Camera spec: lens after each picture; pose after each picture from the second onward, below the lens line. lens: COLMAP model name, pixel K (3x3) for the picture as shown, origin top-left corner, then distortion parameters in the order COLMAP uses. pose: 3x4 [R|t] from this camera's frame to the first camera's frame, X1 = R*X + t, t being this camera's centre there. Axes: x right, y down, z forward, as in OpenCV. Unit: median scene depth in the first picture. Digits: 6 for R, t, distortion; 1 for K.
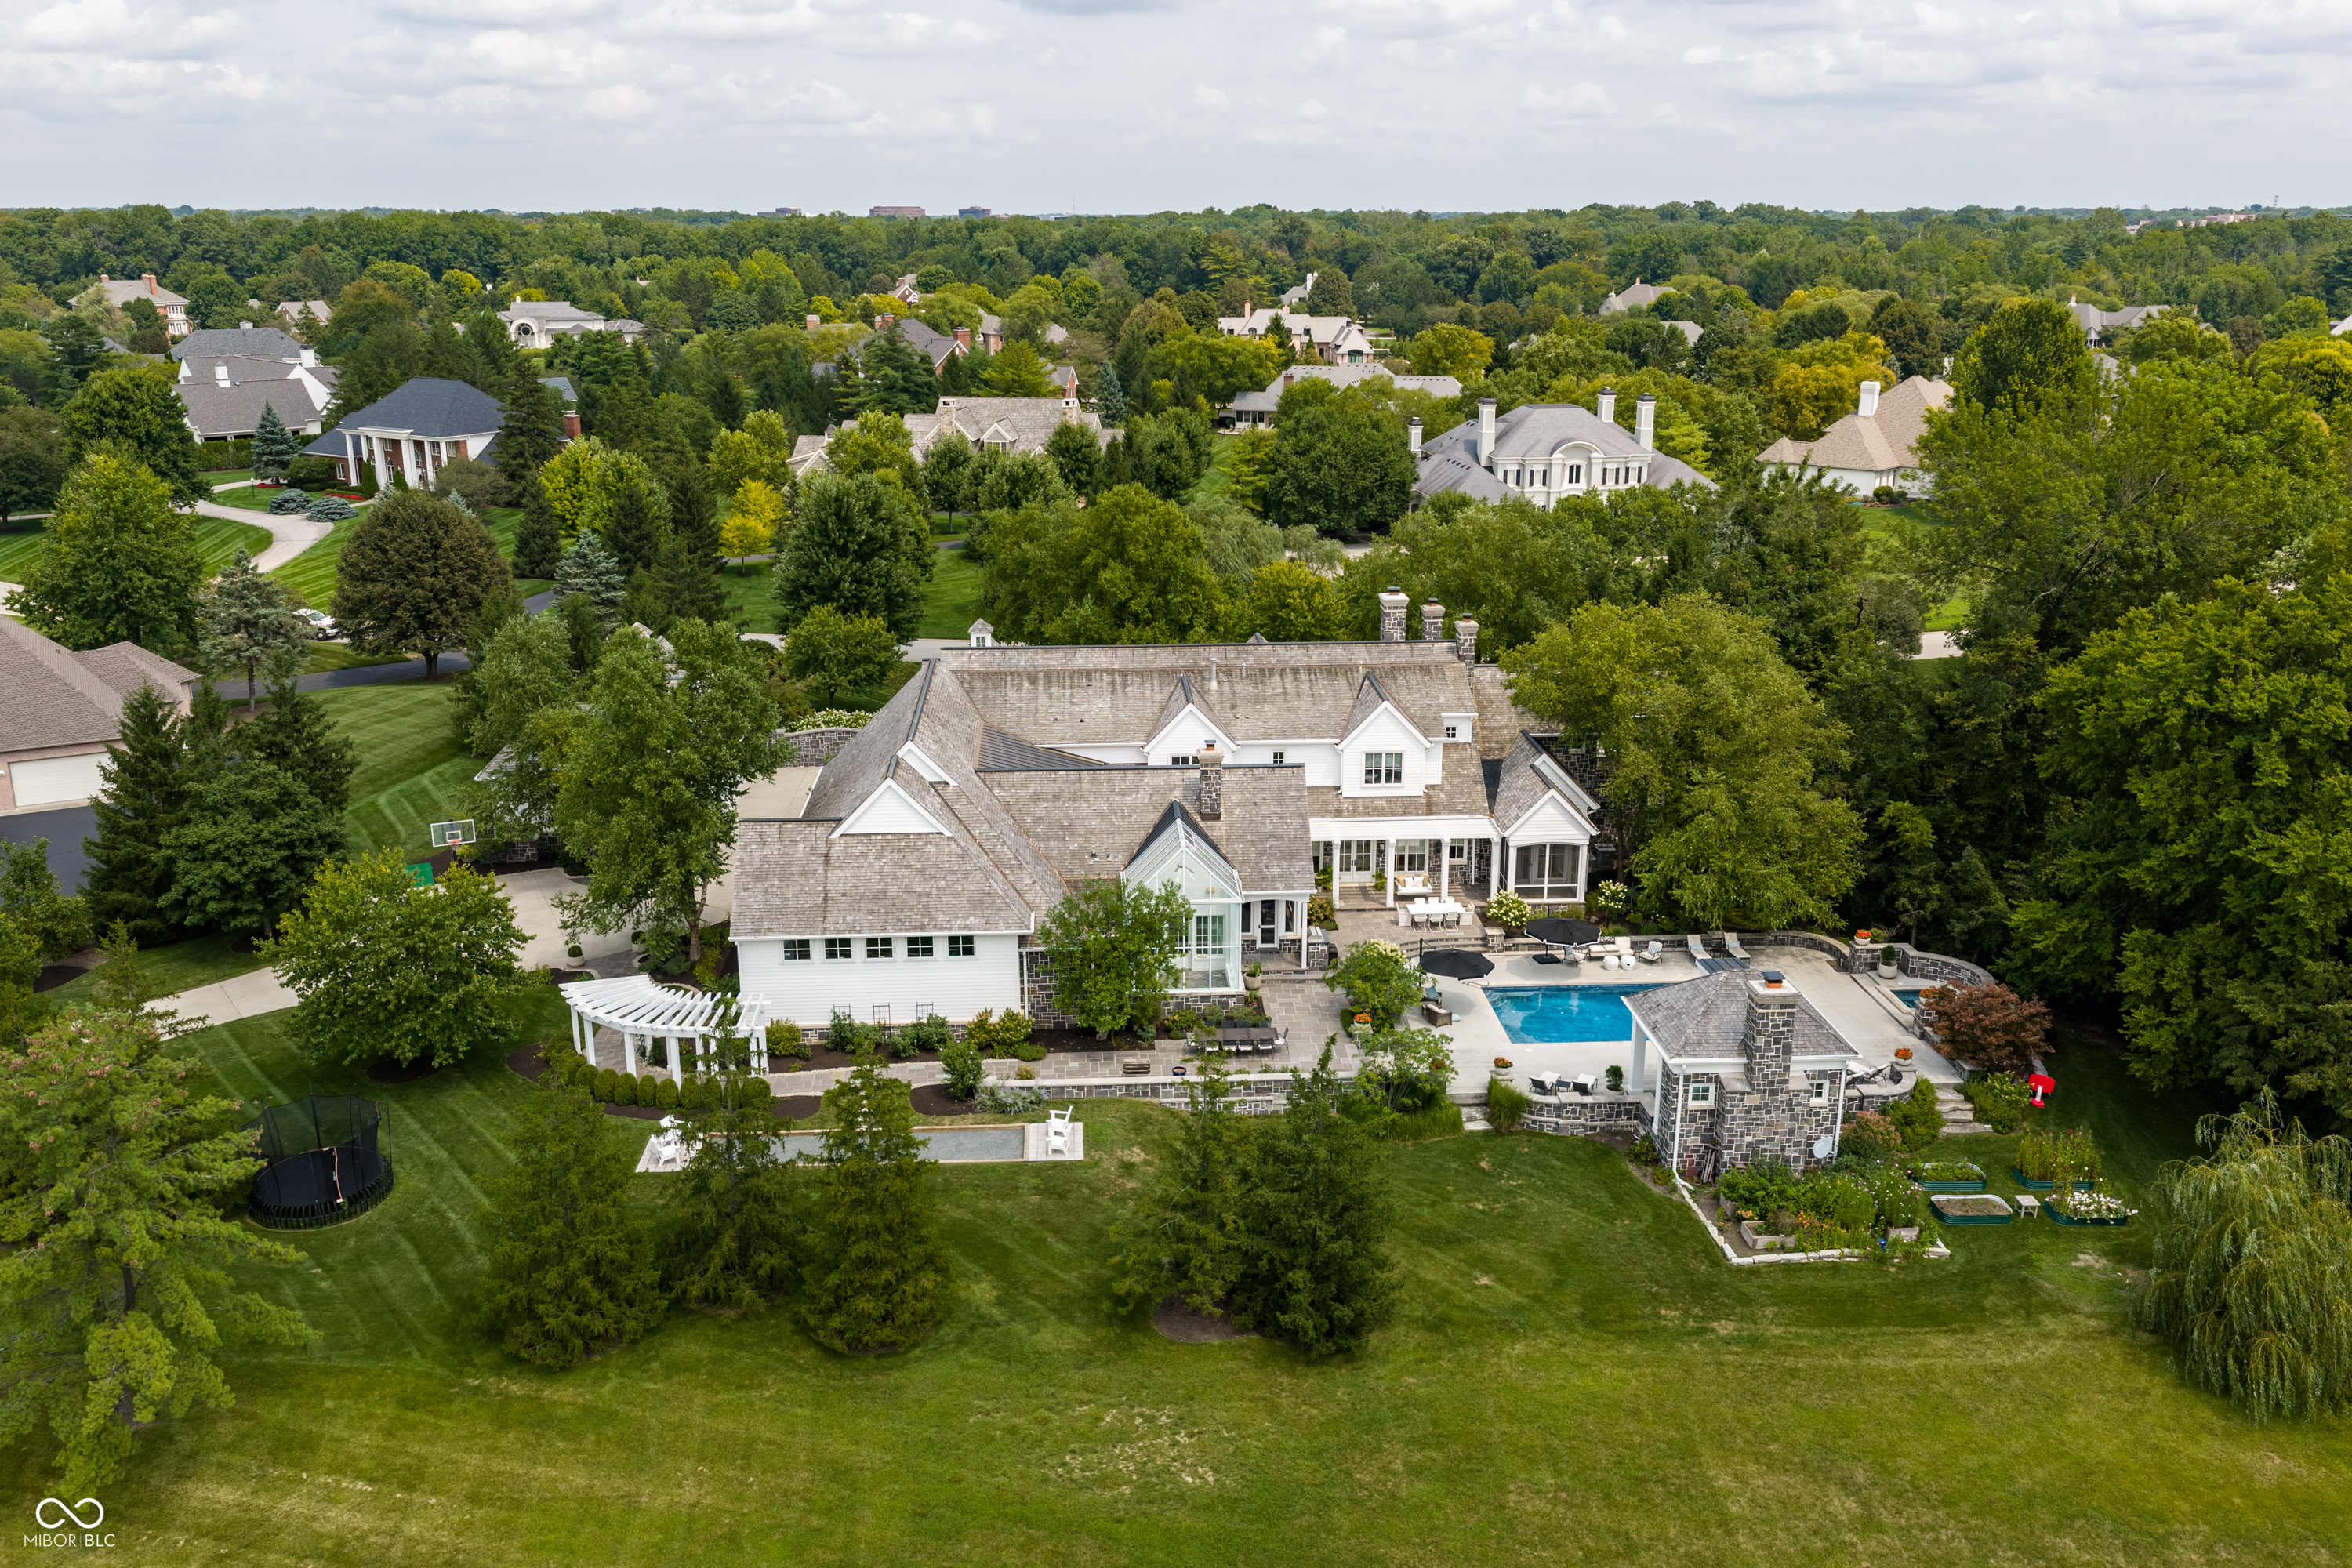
lens RADIAL K [[1942.4, 0, 1176.0], [0, 1942.4, 784.0], [0, 0, 1]] dist [0.040996, 0.008398]
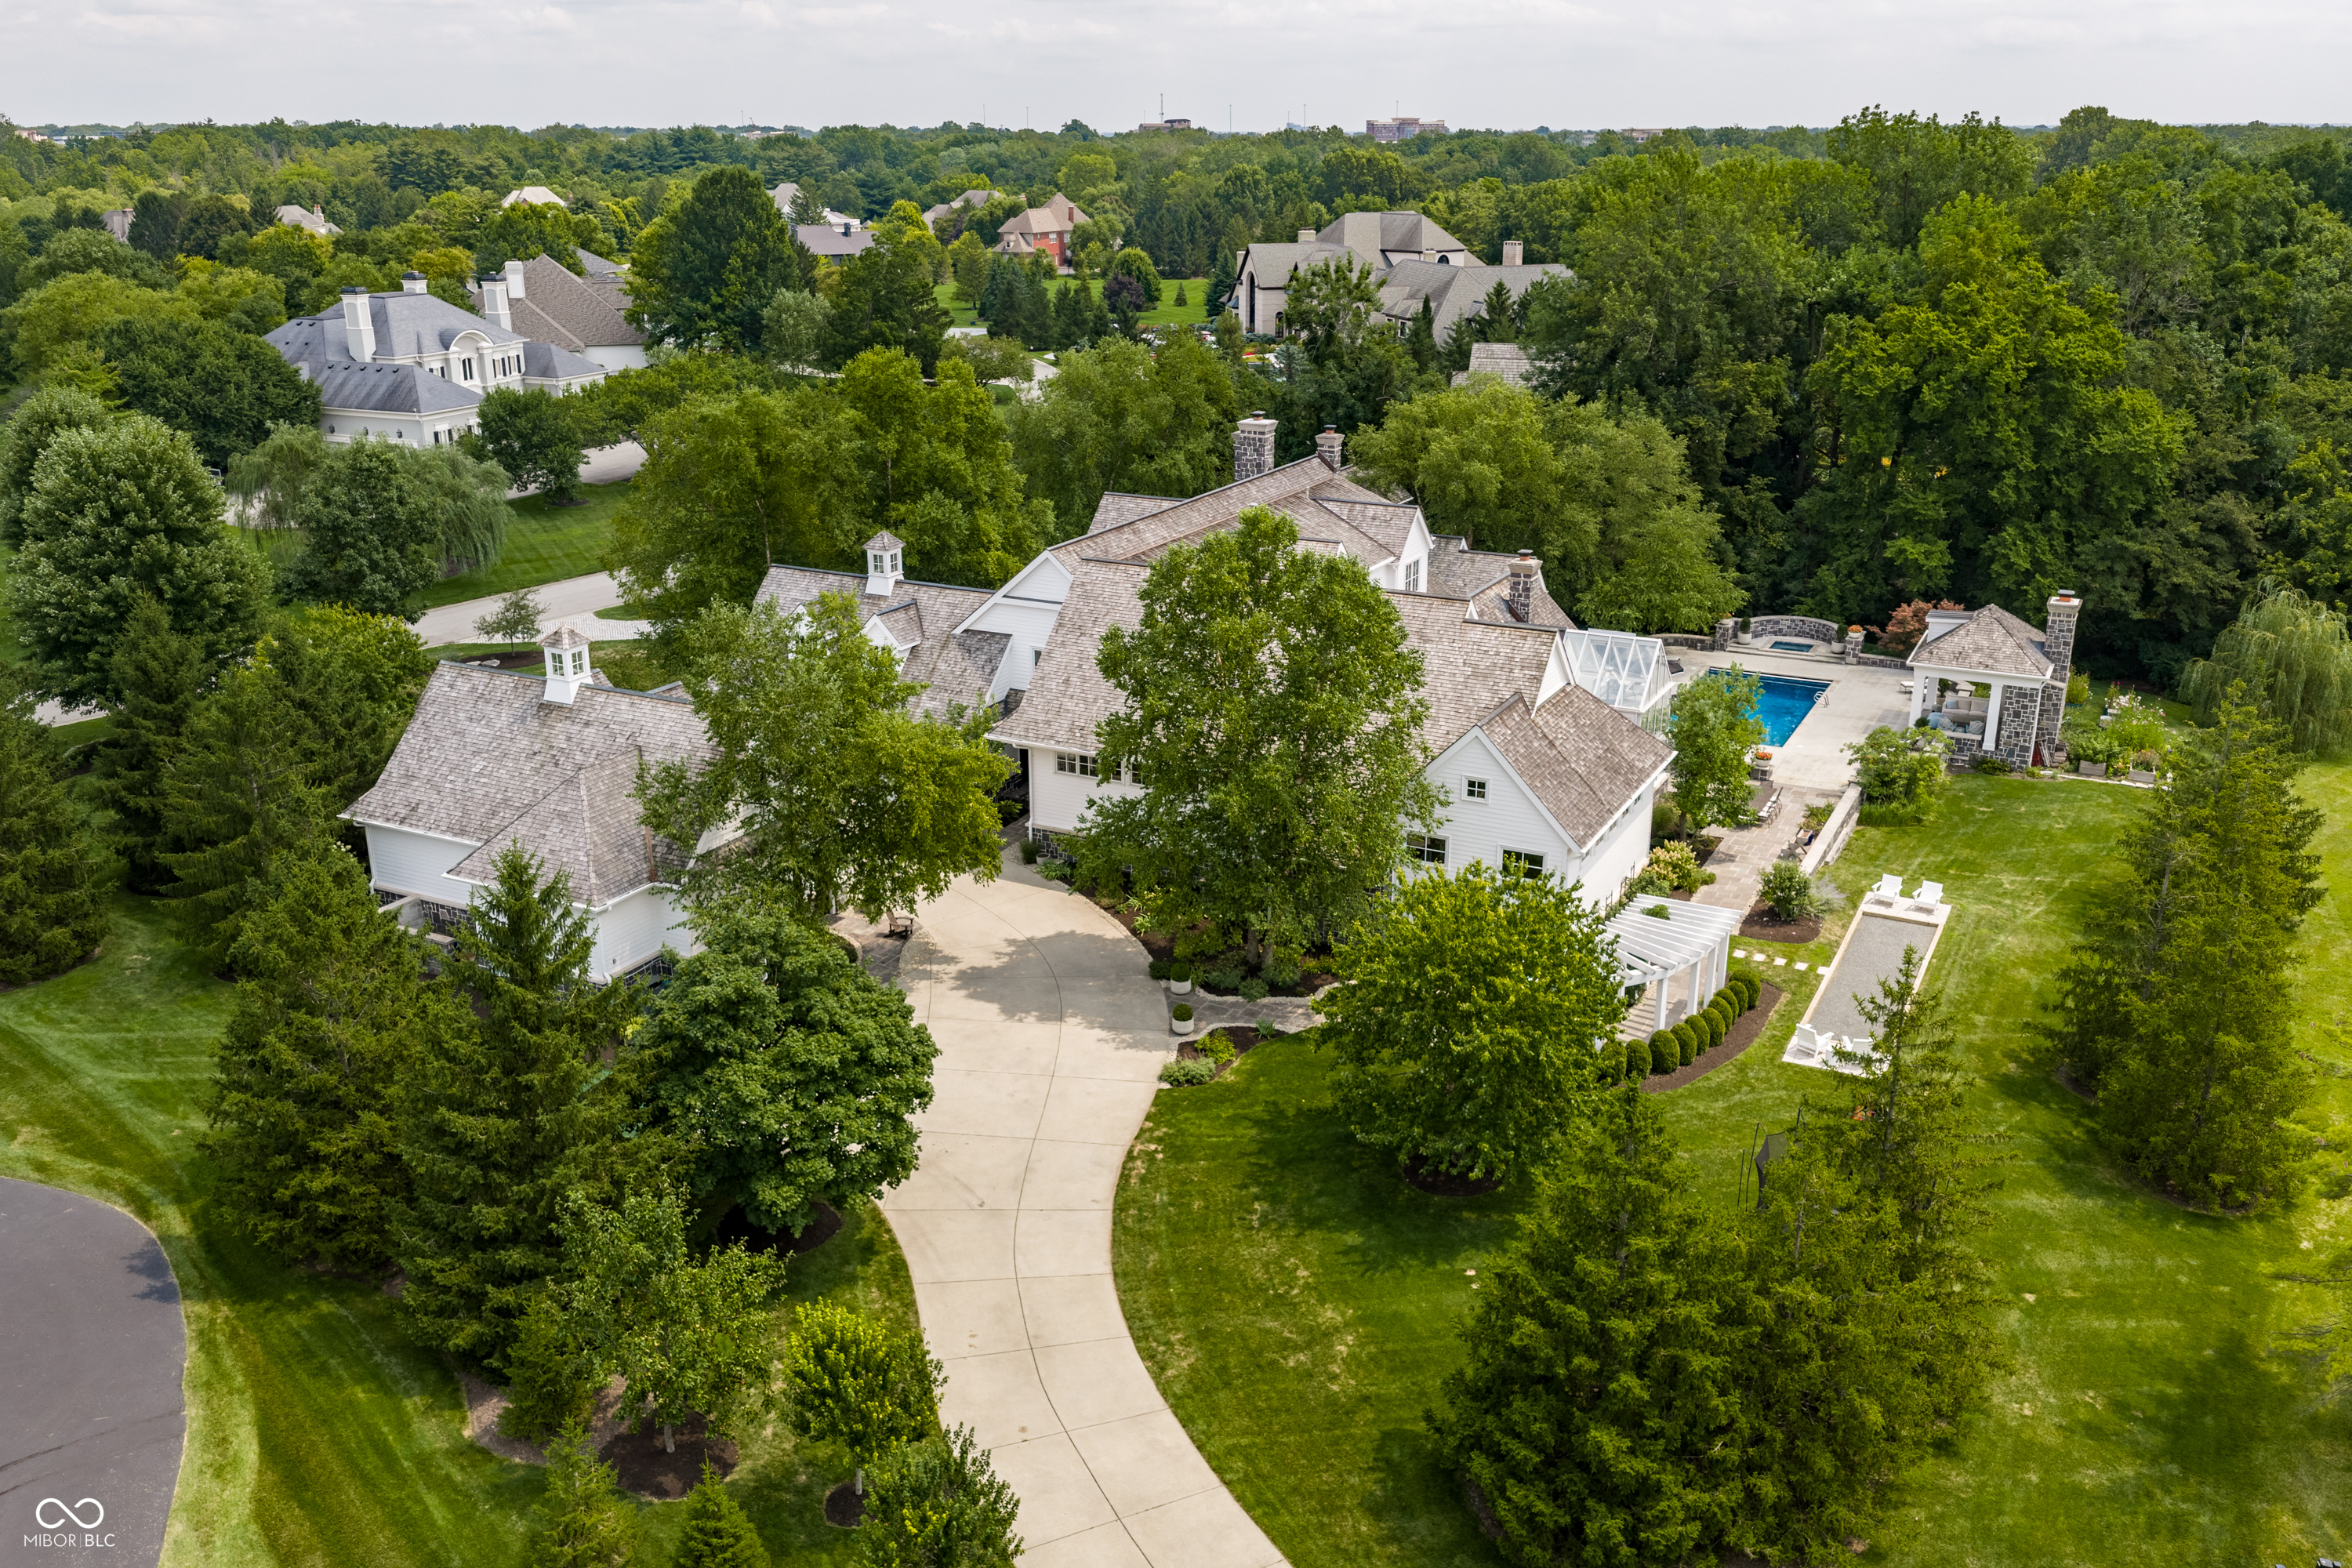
lens RADIAL K [[1945.5, 0, 1181.5], [0, 1945.5, 782.8], [0, 0, 1]] dist [0.027587, 0.000912]
pose [[0.509361, -0.270733, 0.816857, -0.813673], [0.241892, 0.955996, 0.166014, -0.104446], [-0.825857, 0.113030, 0.552435, 0.572466]]
